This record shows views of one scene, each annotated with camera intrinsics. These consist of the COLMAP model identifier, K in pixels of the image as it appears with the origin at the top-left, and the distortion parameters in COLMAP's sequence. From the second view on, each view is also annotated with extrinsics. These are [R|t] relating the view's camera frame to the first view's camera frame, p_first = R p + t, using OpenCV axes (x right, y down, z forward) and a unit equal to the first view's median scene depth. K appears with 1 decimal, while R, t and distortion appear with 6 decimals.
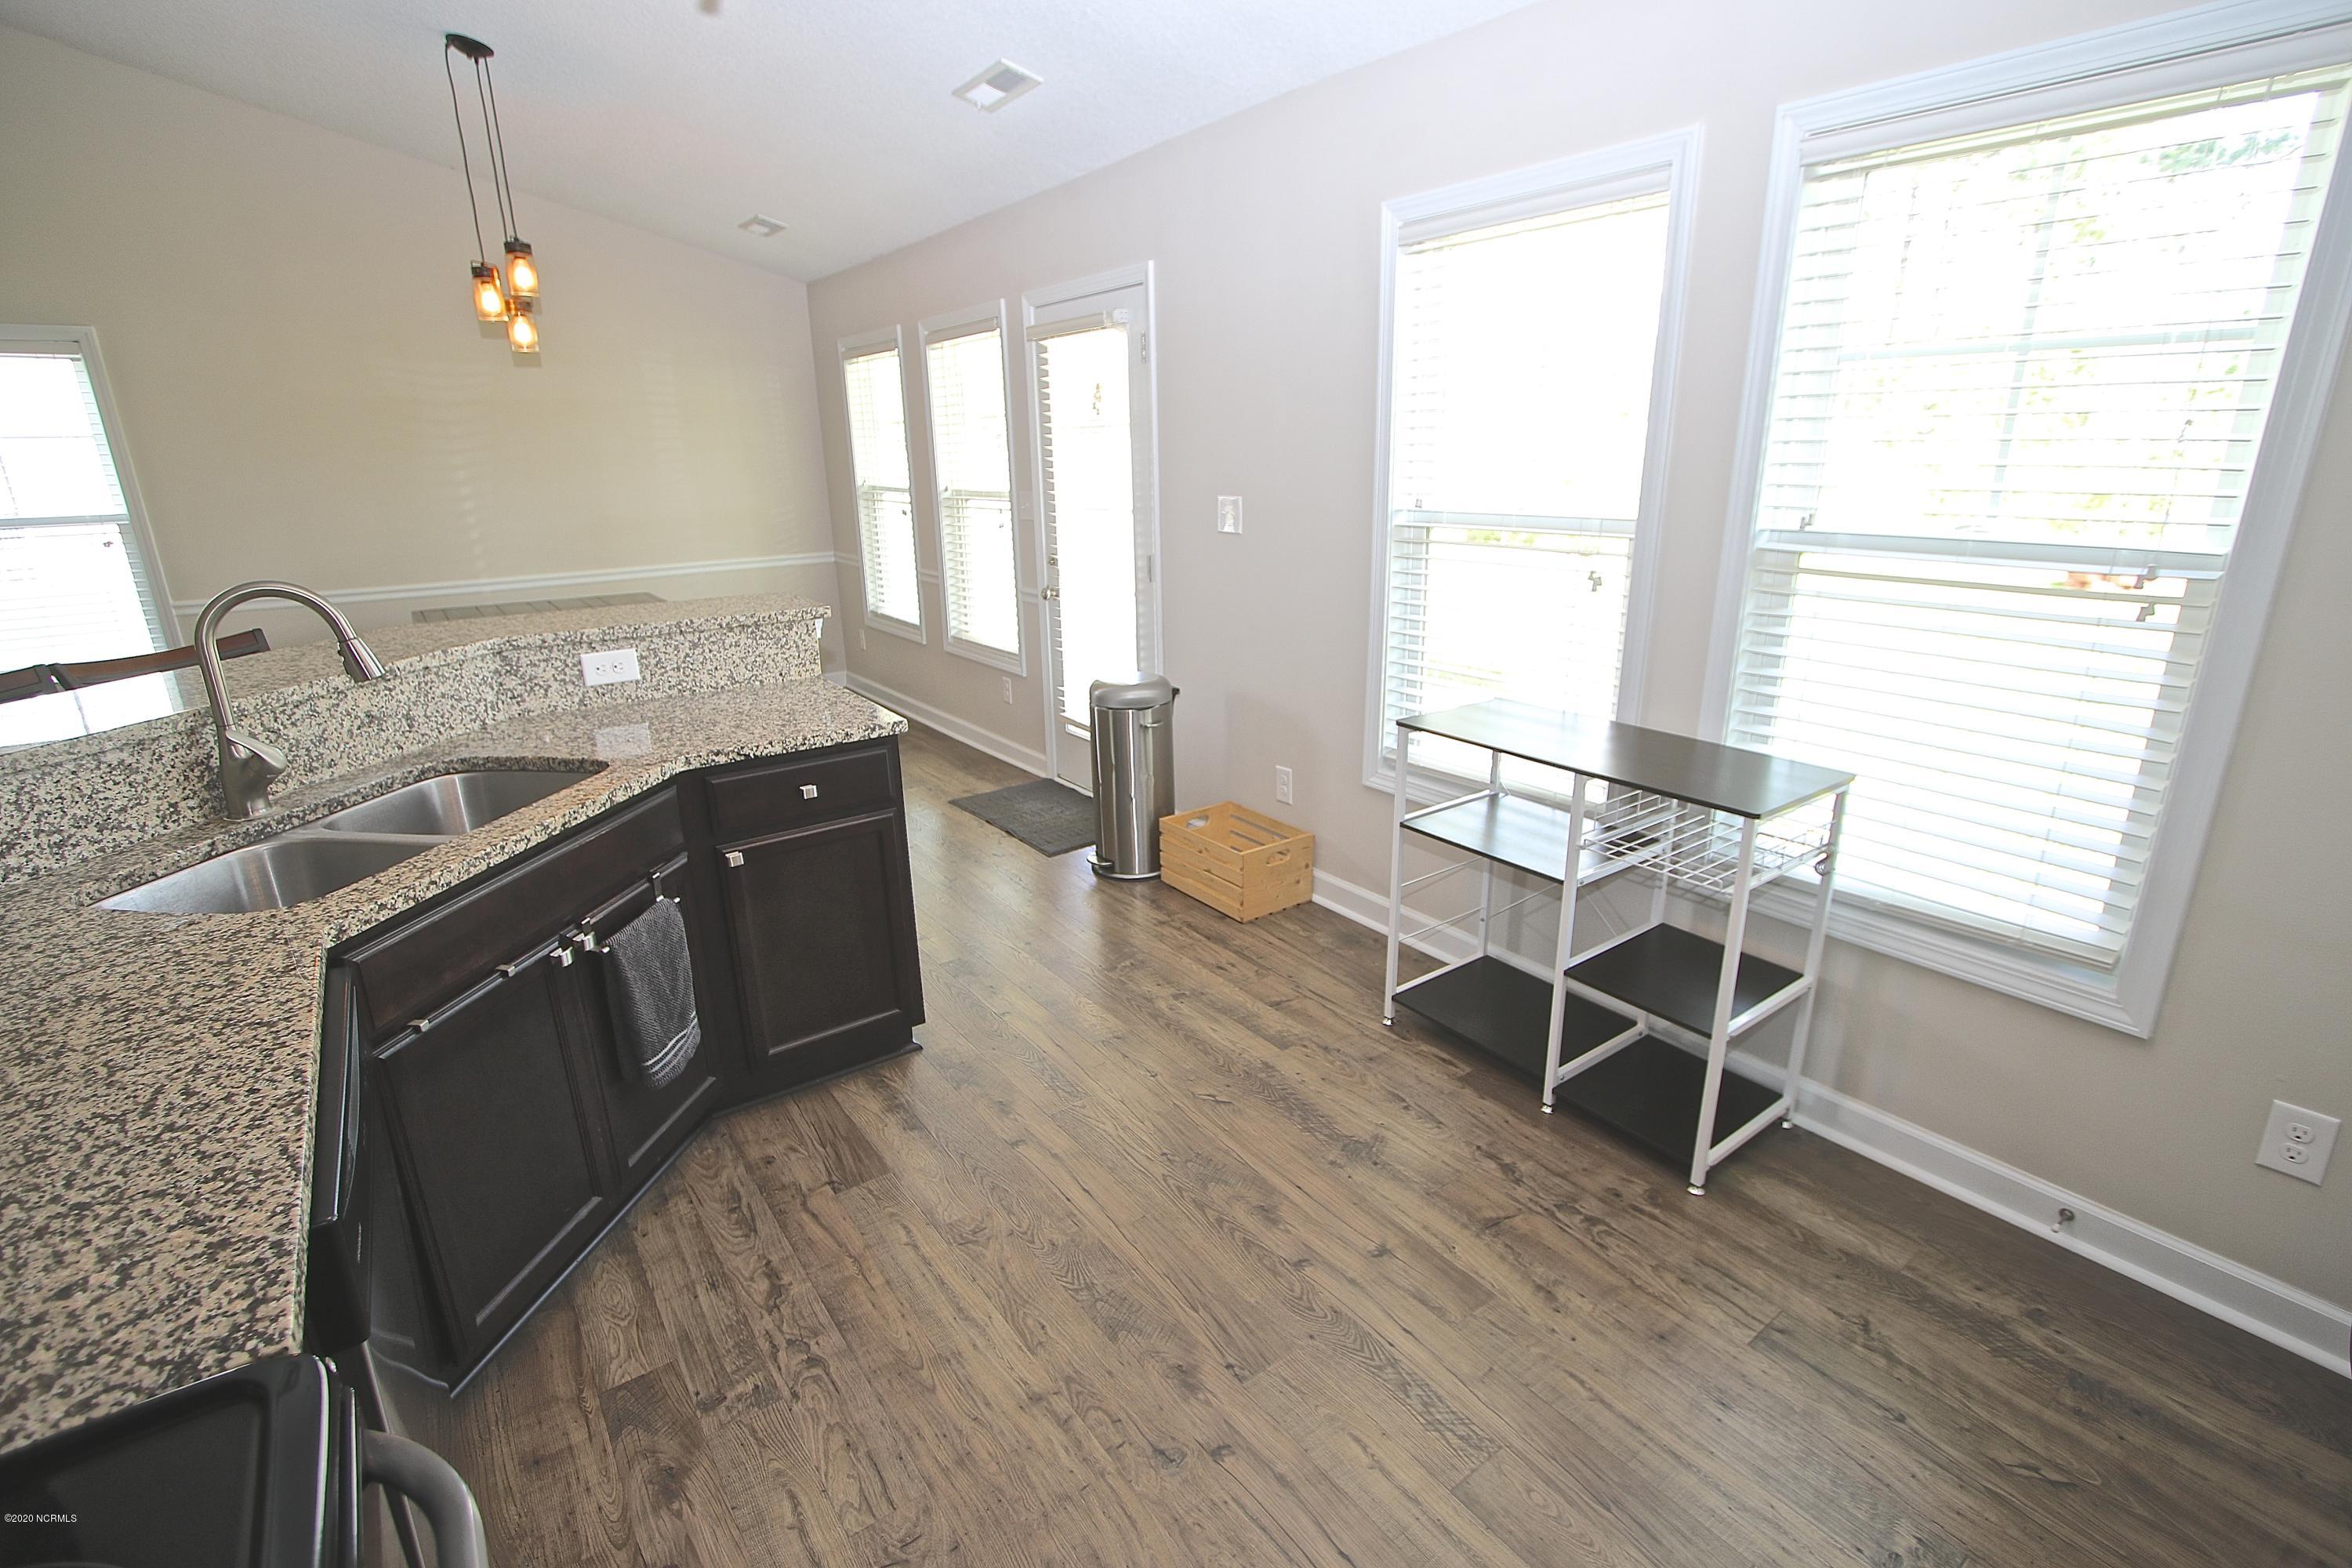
lens RADIAL K [[1078.4, 0, 1181.7], [0, 1078.4, 768.6], [0, 0, 1]] dist [-0.015326, 0.000577]
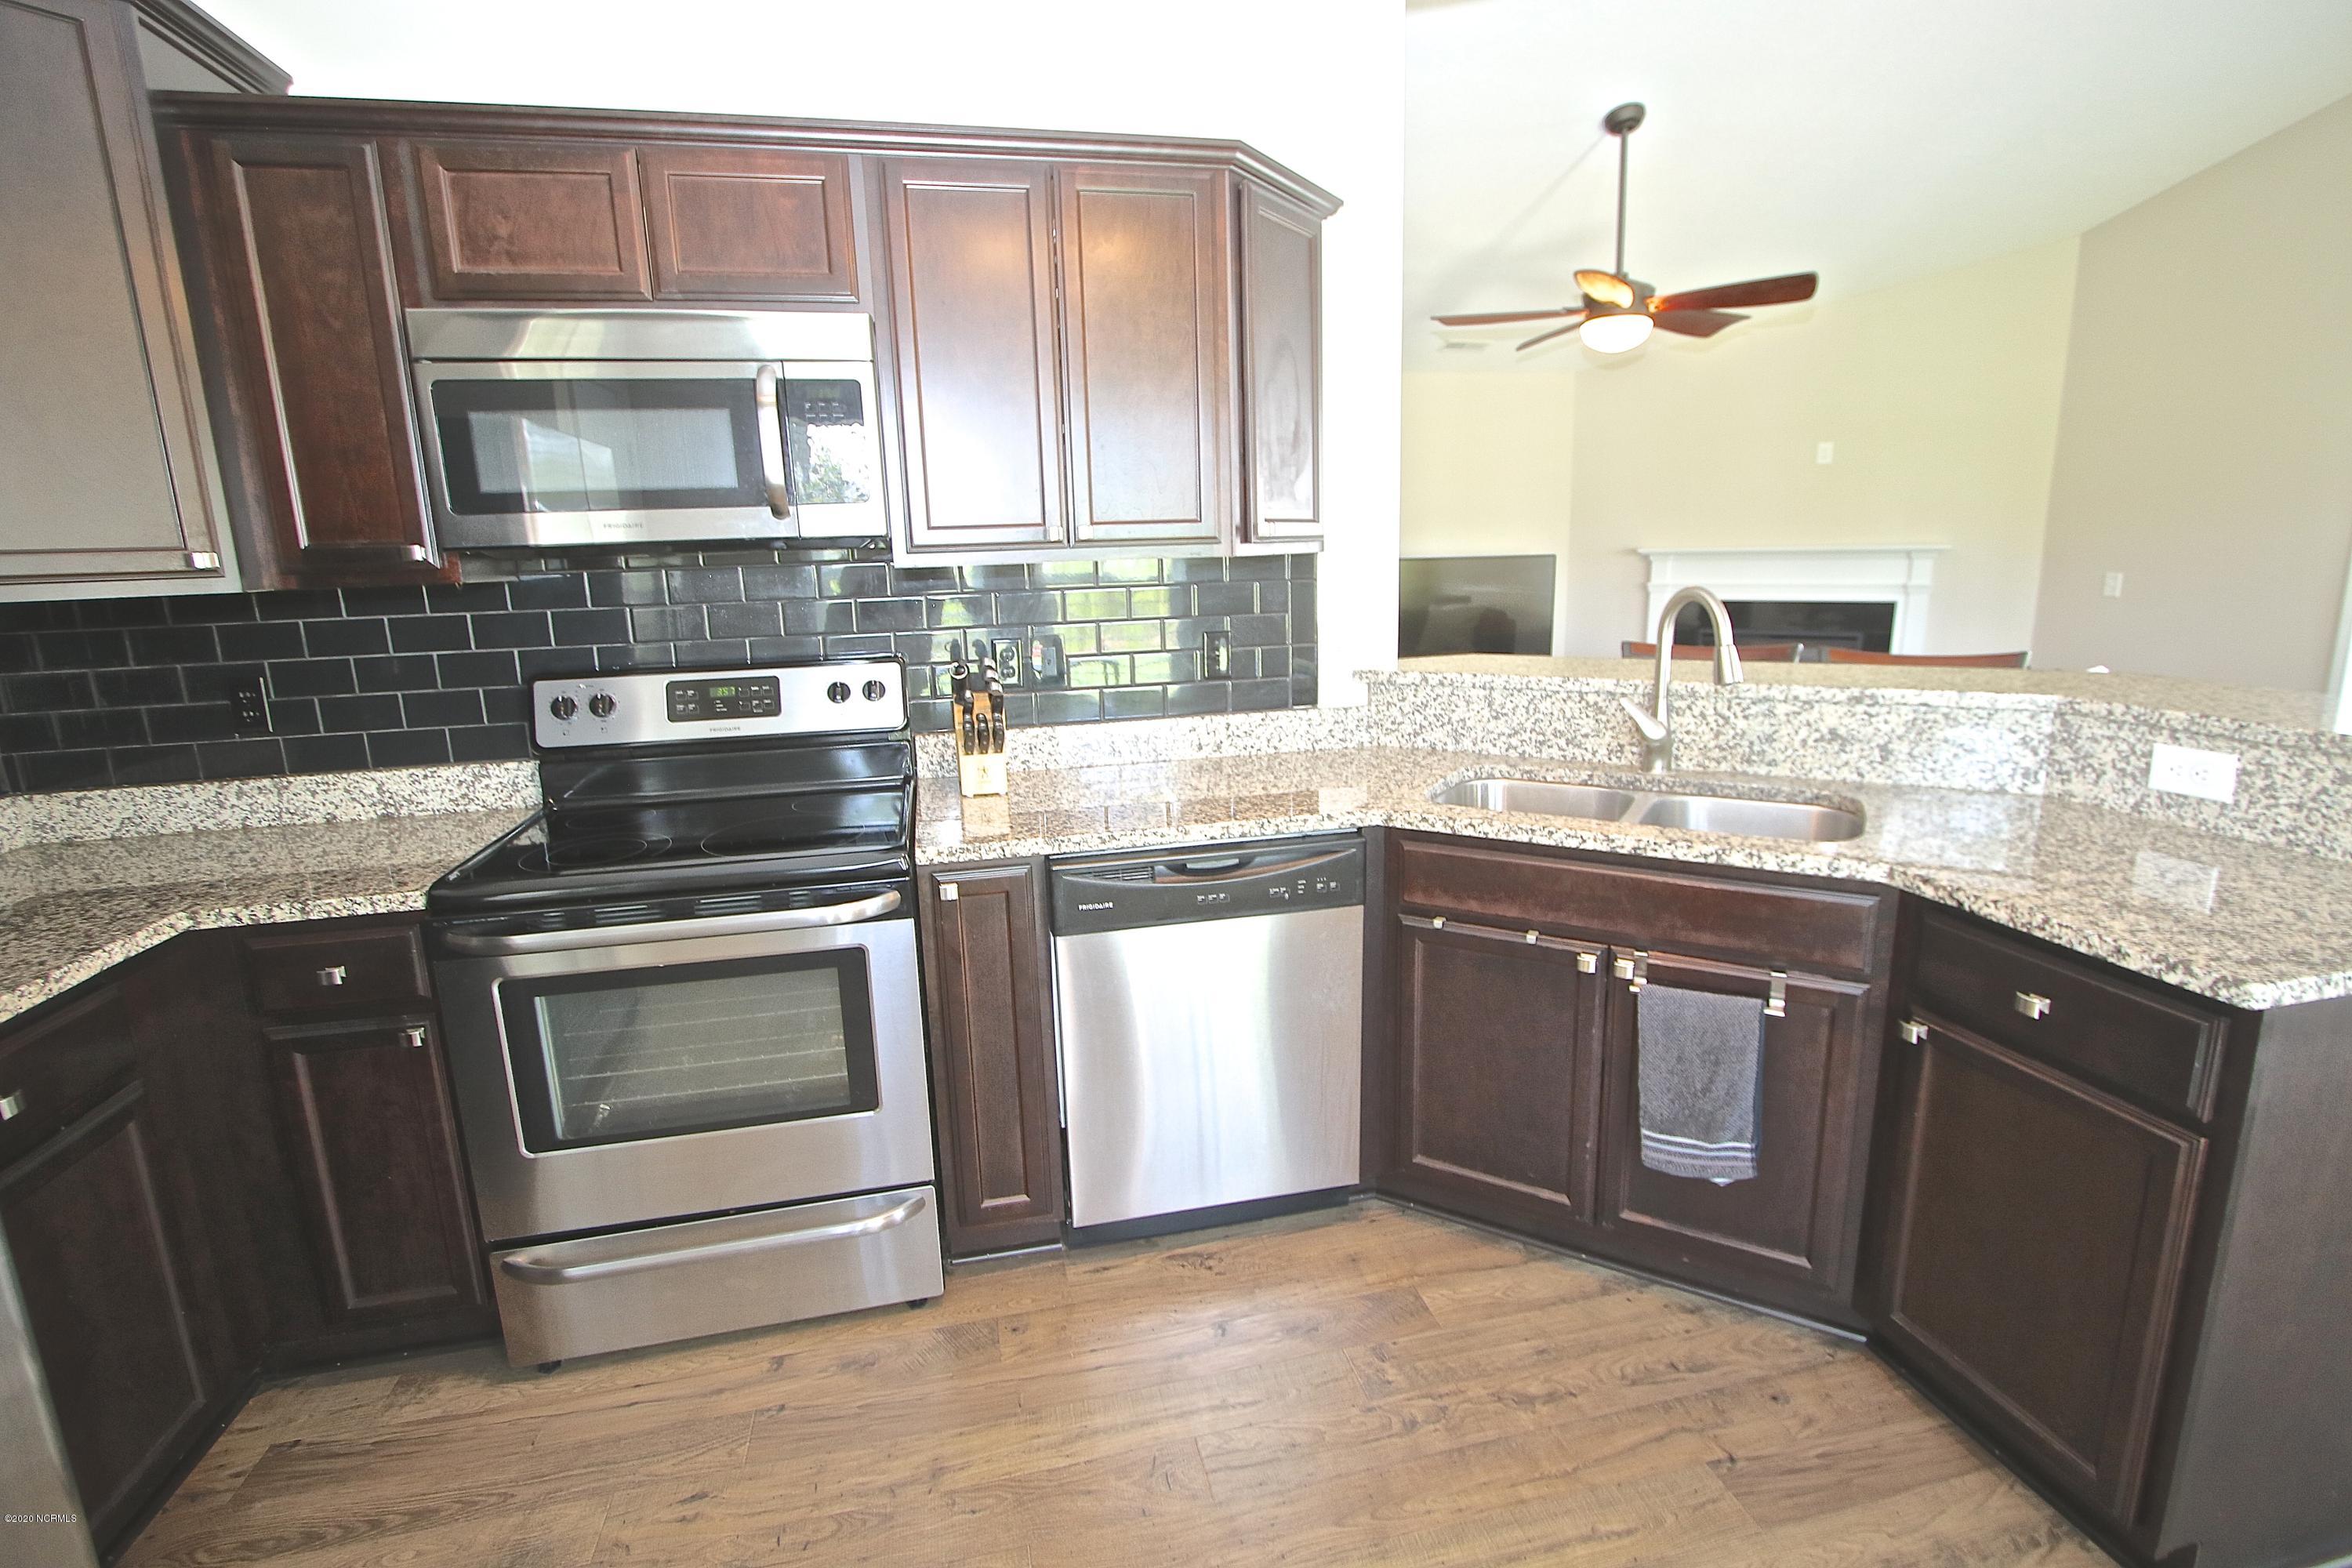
lens RADIAL K [[1074.8, 0, 1179.6], [0, 1074.8, 767.9], [0, 0, 1]] dist [-0.021694, 0.004424]
pose [[-0.402554, 0.212946, -0.890283, 0.366518], [-0.226480, 0.919161, 0.322259, -0.193073], [0.886937, 0.331358, -0.321784, 0.748671]]
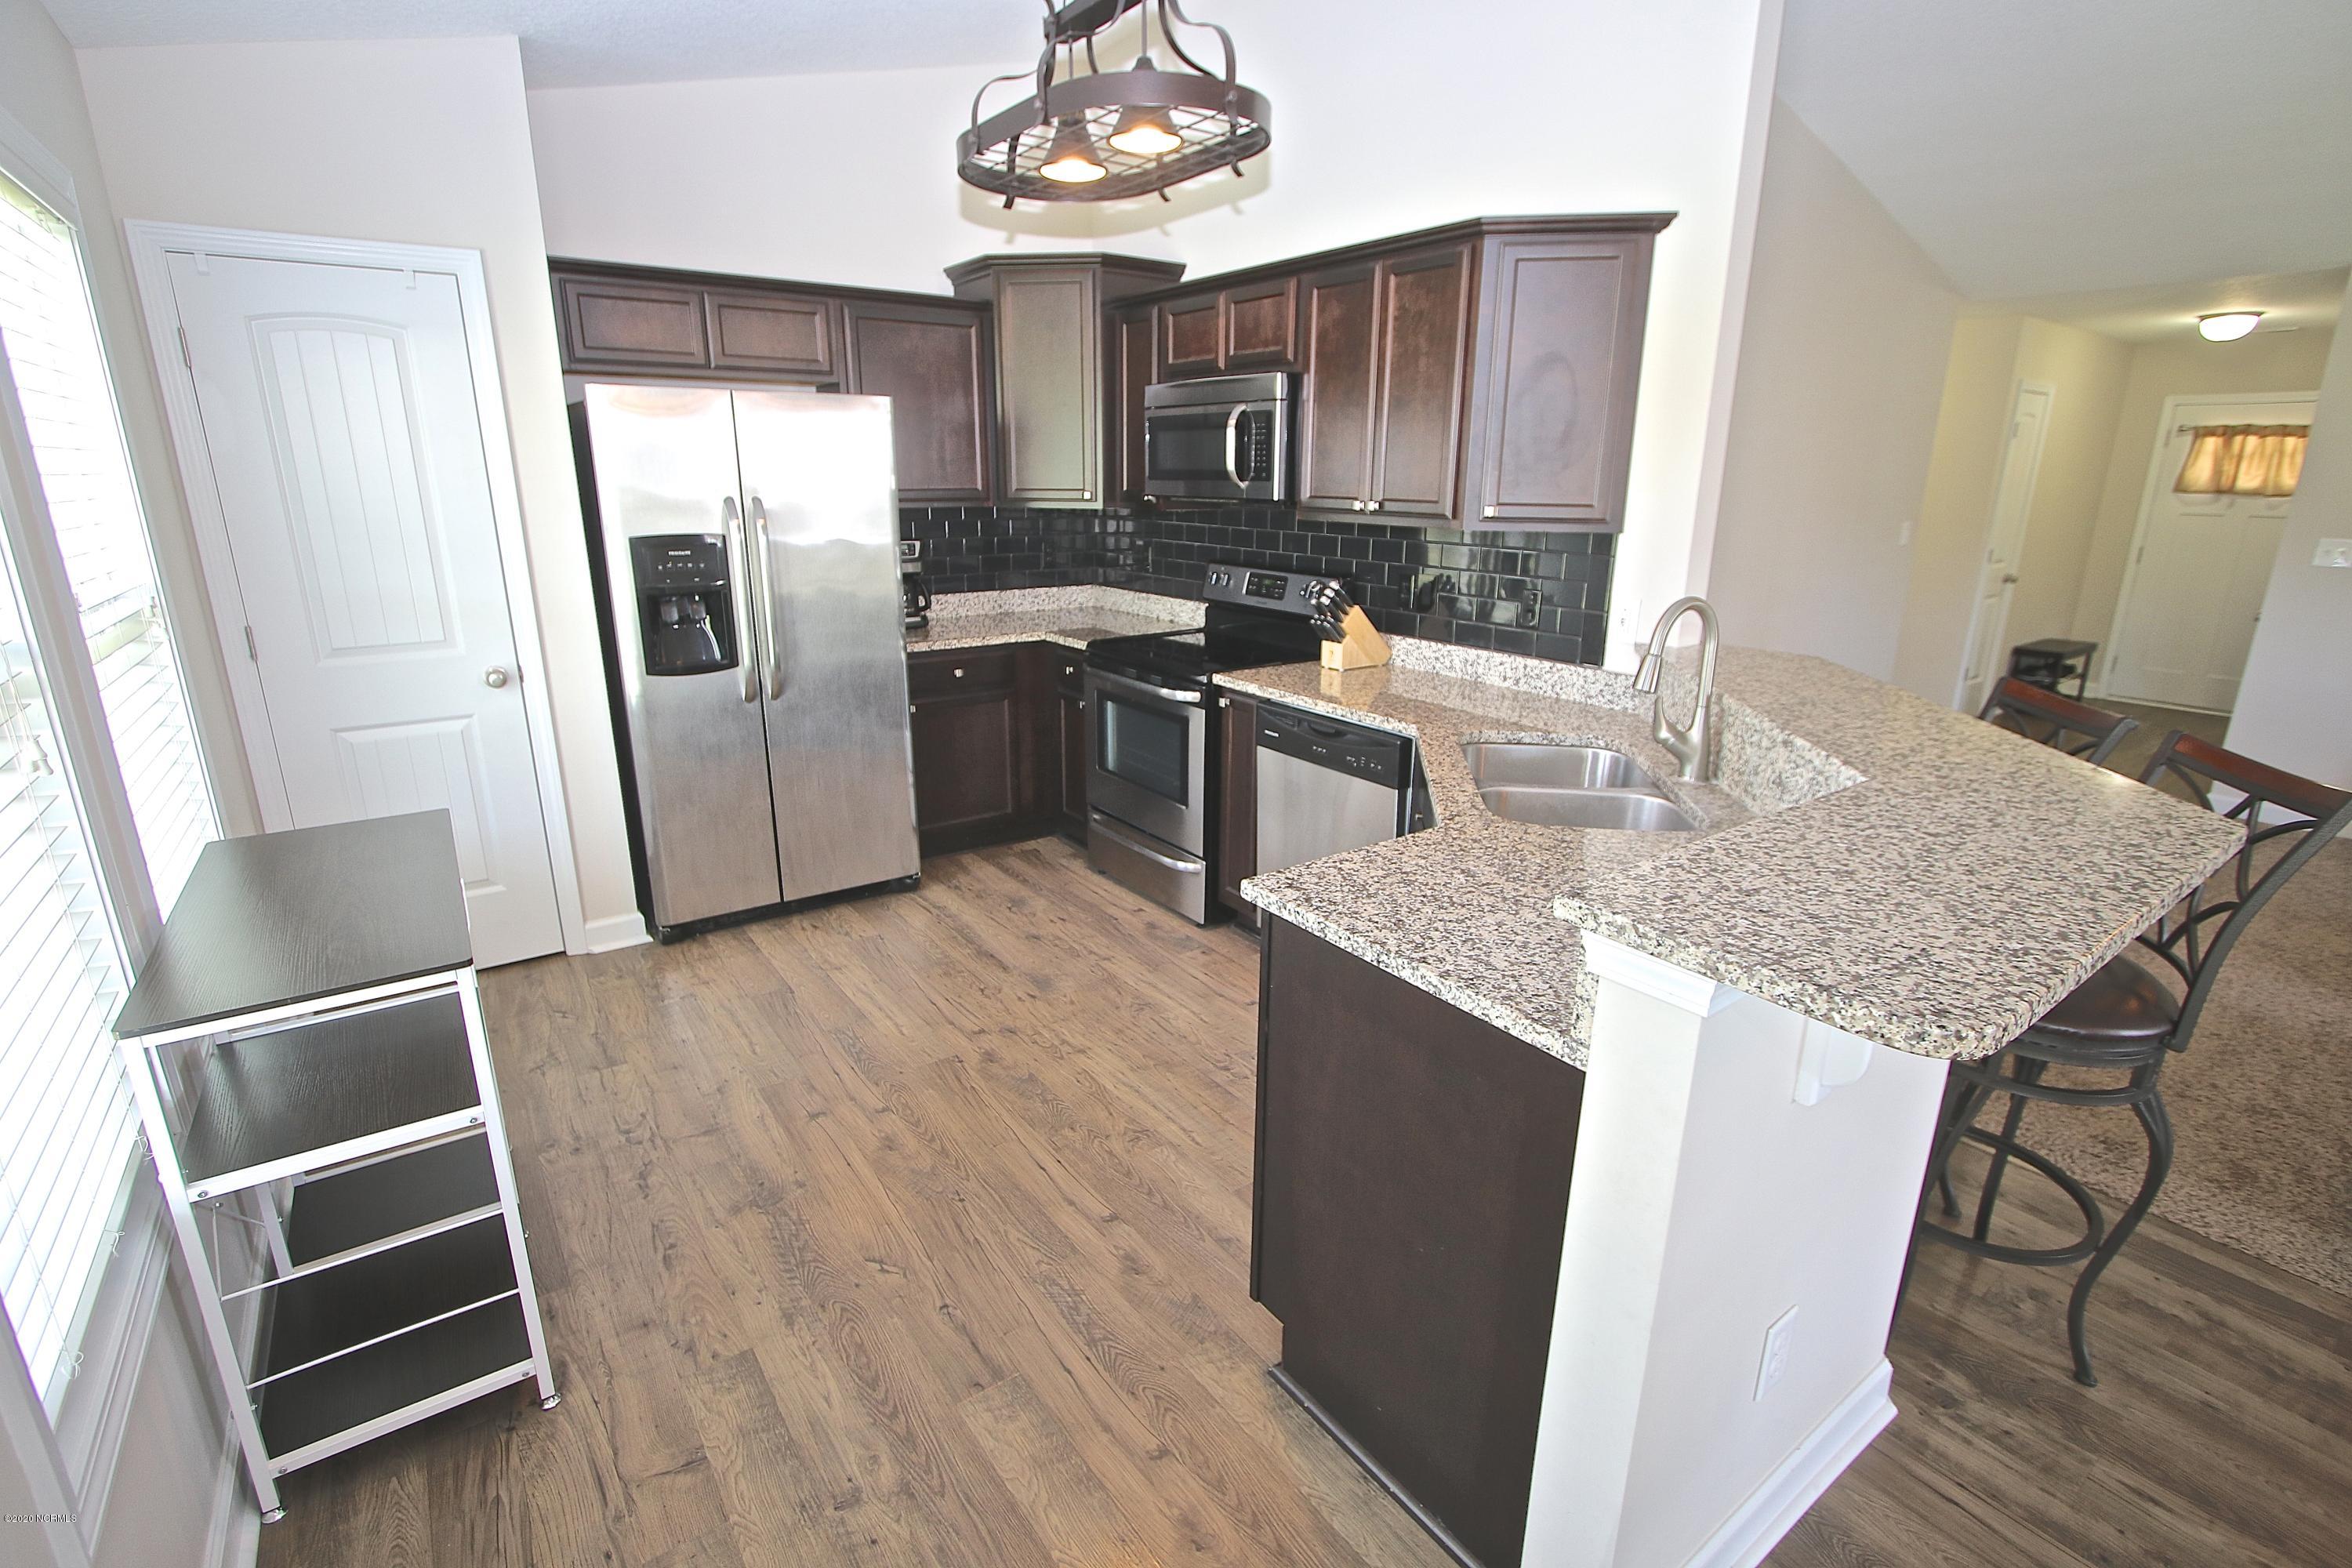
lens RADIAL K [[1076.4, 0, 1180.6], [0, 1076.4, 775.4], [0, 0, 1]] dist [-0.022129, 0.001826]
pose [[-0.999916, 0.005847, 0.011527, -0.241594], [0.011131, 0.842892, 0.537967, -0.522719], [-0.006570, 0.538050, -0.842887, 1.683452]]
